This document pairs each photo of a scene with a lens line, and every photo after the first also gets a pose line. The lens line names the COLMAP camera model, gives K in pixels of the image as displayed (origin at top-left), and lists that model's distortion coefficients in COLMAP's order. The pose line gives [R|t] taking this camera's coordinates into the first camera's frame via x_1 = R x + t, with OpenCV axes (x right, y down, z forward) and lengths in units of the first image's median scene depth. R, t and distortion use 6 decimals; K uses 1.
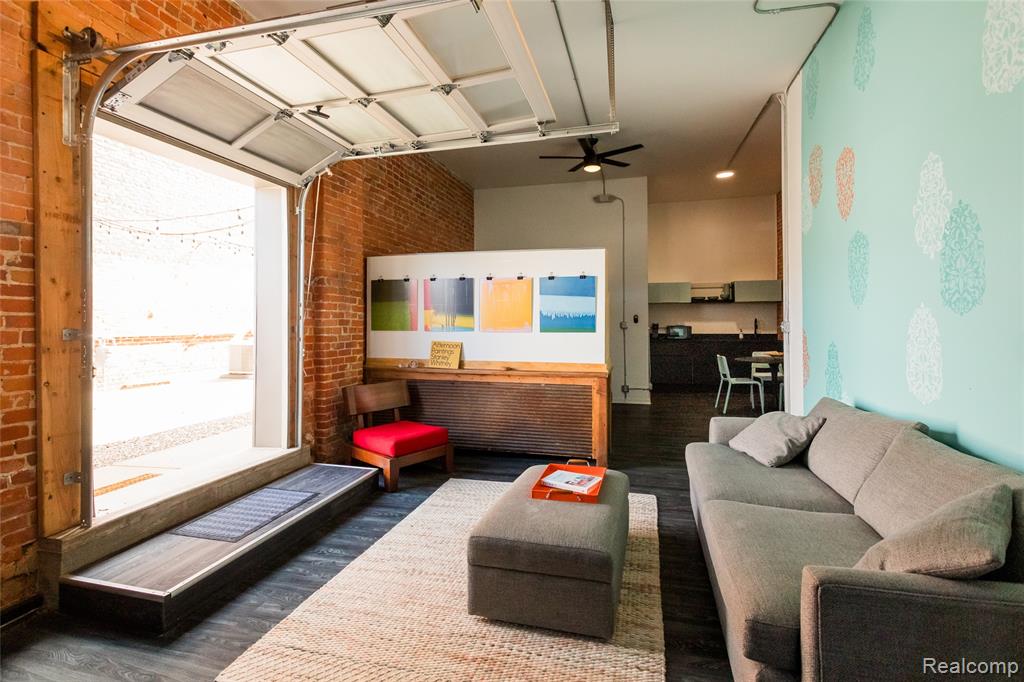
lens RADIAL K [[497.5, 0, 531.5], [0, 497.5, 313.3], [0, 0, 1]] dist [0.000305, 0.001138]
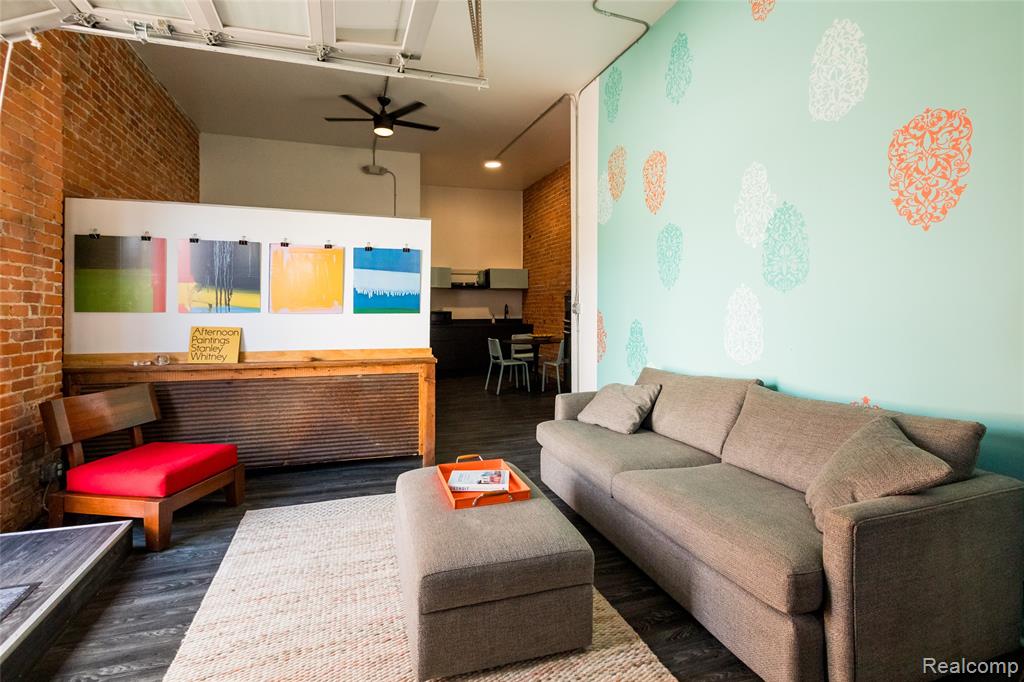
lens RADIAL K [[497.5, 0, 515.6], [0, 497.5, 308.8], [0, 0, 1]] dist [0.000305, 0.001138]
pose [[0.839933, 0.003846, 0.542676, -0.242524], [-0.008993, 0.999936, 0.006832, 0.026237], [-0.542615, -0.010619, 0.839914, 0.182566]]
